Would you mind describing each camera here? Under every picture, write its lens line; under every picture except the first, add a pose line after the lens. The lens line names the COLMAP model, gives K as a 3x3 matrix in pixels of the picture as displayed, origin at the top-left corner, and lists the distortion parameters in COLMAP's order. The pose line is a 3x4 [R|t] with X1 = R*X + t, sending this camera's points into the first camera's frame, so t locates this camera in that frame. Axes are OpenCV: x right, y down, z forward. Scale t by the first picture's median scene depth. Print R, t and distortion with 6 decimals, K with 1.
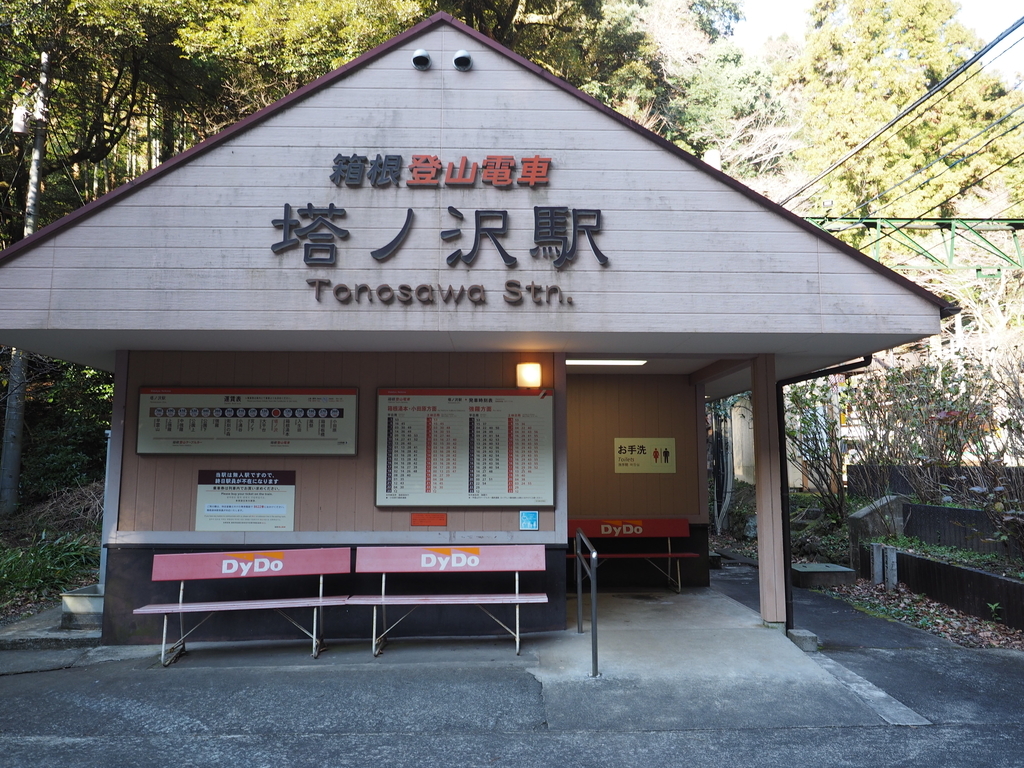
lens RADIAL K [[708.1, 0, 509.0], [0, 708.1, 383.0], [0, 0, 1]] dist [-0.016038, 0.002900]
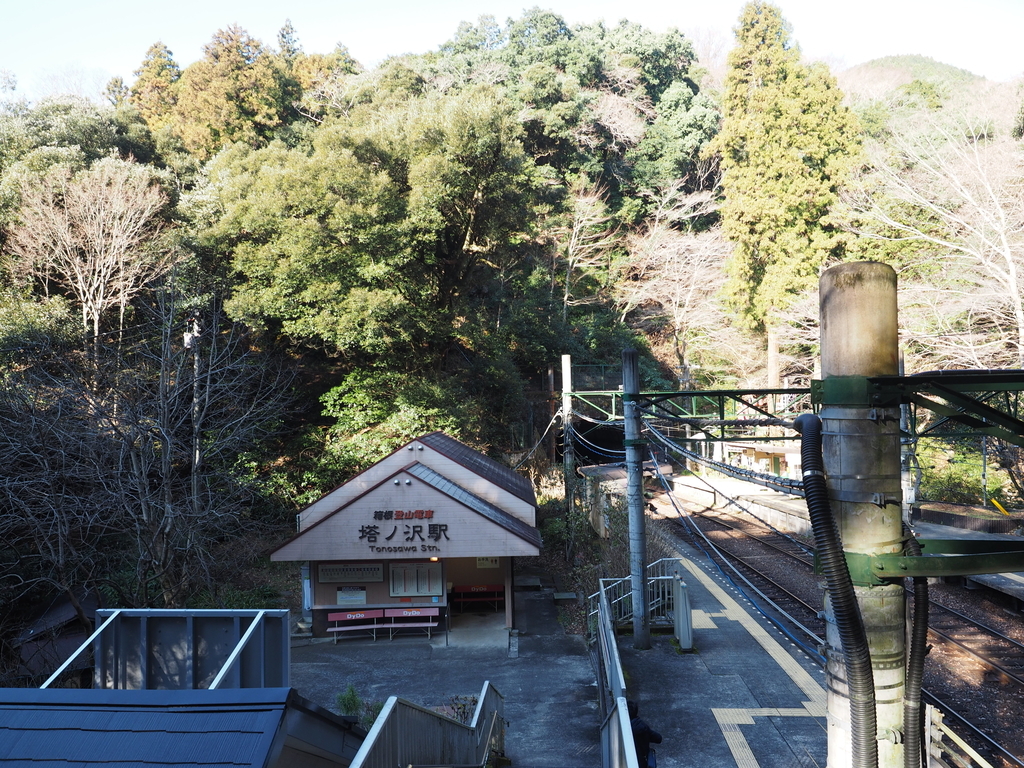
lens RADIAL K [[708.1, 0, 513.3], [0, 708.1, 382.9], [0, 0, 1]] dist [-0.016038, 0.002900]
pose [[0.999505, -0.024594, -0.019595, 0.566571], [0.026217, 0.995827, 0.087411, -1.289678], [0.017363, -0.087881, 0.995980, -2.604985]]
